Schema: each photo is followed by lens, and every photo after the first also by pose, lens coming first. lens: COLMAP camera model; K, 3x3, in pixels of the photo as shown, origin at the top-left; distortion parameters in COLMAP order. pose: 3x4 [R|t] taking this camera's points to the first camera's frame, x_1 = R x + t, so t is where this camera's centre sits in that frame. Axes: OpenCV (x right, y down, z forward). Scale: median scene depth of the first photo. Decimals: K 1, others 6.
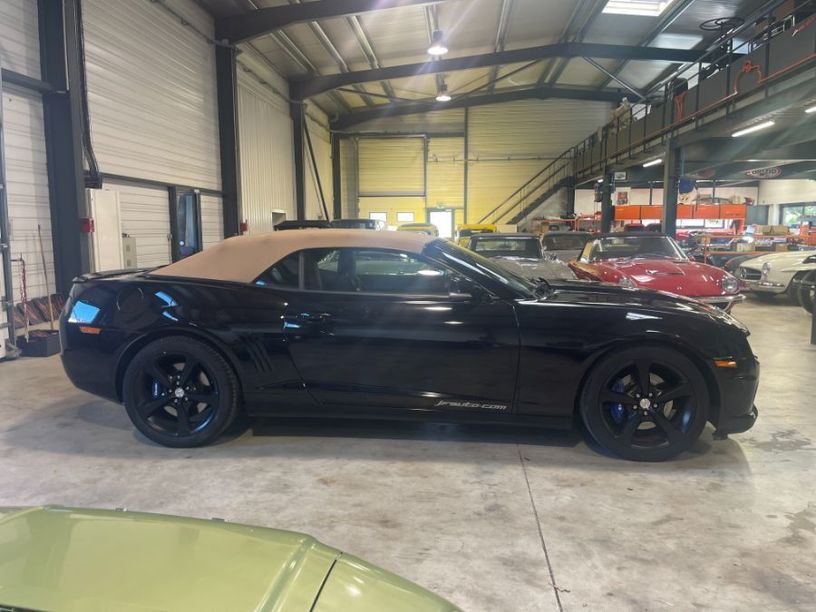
lens RADIAL K [[615.3, 0, 411.7], [0, 615.3, 306.5], [0, 0, 1]] dist [0.099478, -0.133048]
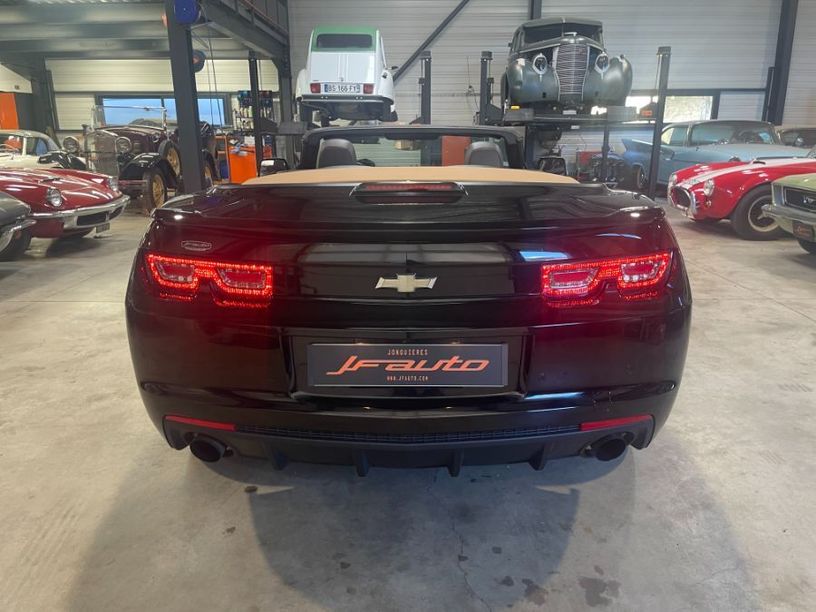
lens RADIAL K [[615.3, 0, 411.7], [0, 615.3, 306.5], [0, 0, 1]] dist [0.099478, -0.133048]
pose [[-0.082616, -0.264178, 0.960929, -1.094970], [0.126768, 0.953607, 0.273064, -0.136311], [-0.988486, 0.144375, -0.045294, 1.378624]]
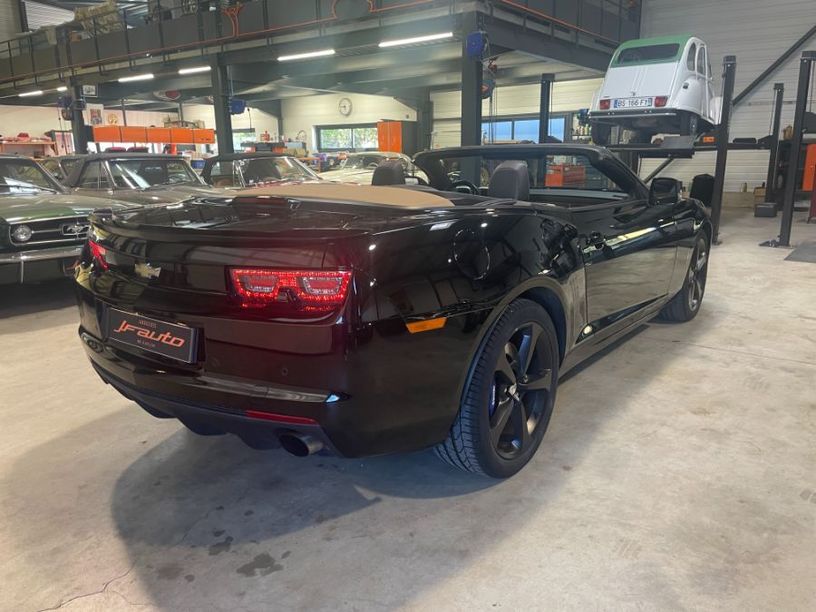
lens RADIAL K [[615.3, 0, 411.7], [0, 615.3, 306.5], [0, 0, 1]] dist [0.099478, -0.133048]
pose [[0.523141, -0.208398, 0.826374, -1.027783], [0.118323, 0.978012, 0.171734, -0.069864], [-0.843992, 0.007938, 0.536296, 0.827938]]
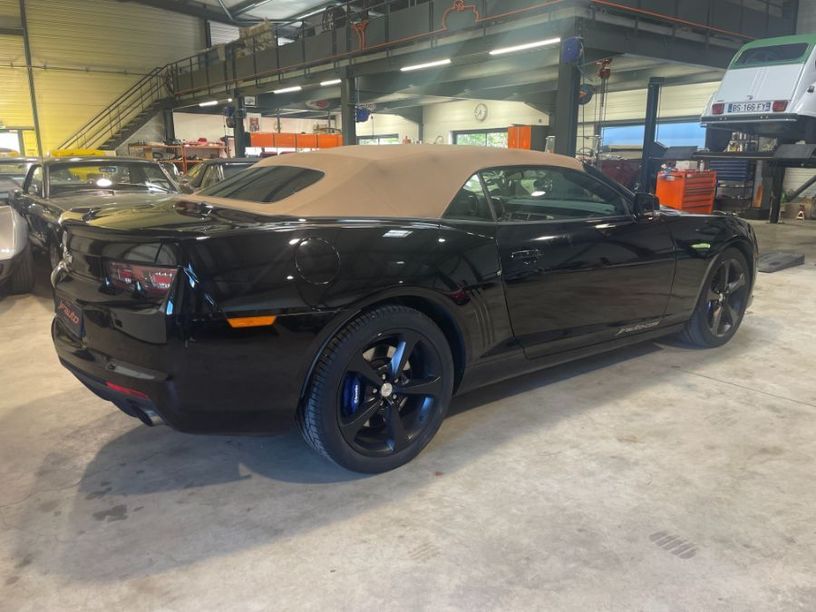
lens RADIAL K [[613.8, 0, 410.2], [0, 613.8, 297.1], [0, 0, 1]] dist [0.096022, -0.125224]
pose [[0.729584, -0.150410, 0.667146, -0.863016], [0.087156, 0.988010, 0.127438, -0.046896], [-0.678315, -0.034831, 0.733945, 0.554488]]
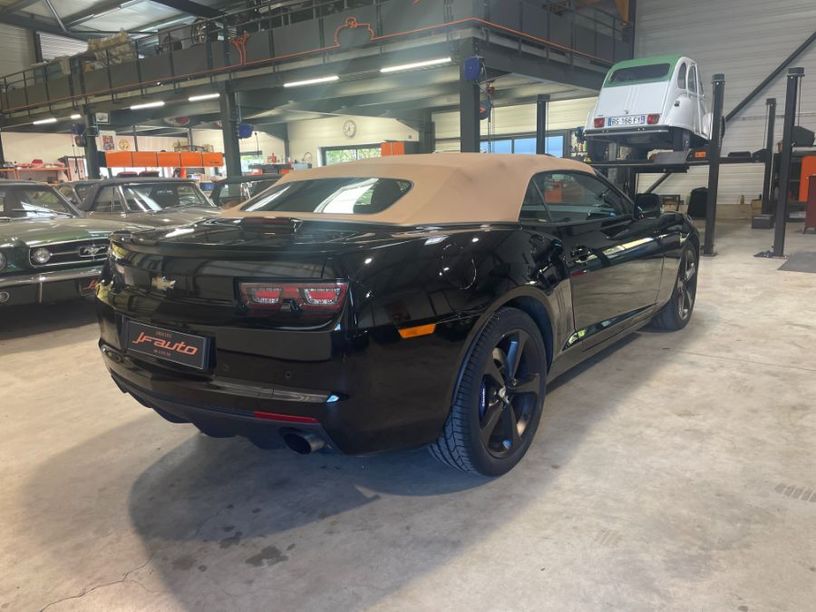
lens RADIAL K [[613.8, 0, 410.2], [0, 613.8, 297.1], [0, 0, 1]] dist [0.096022, -0.125224]
pose [[0.531185, -0.181605, 0.827564, -1.064611], [0.134943, 0.982424, 0.128973, -0.068933], [-0.836441, 0.043166, 0.546355, 0.788316]]
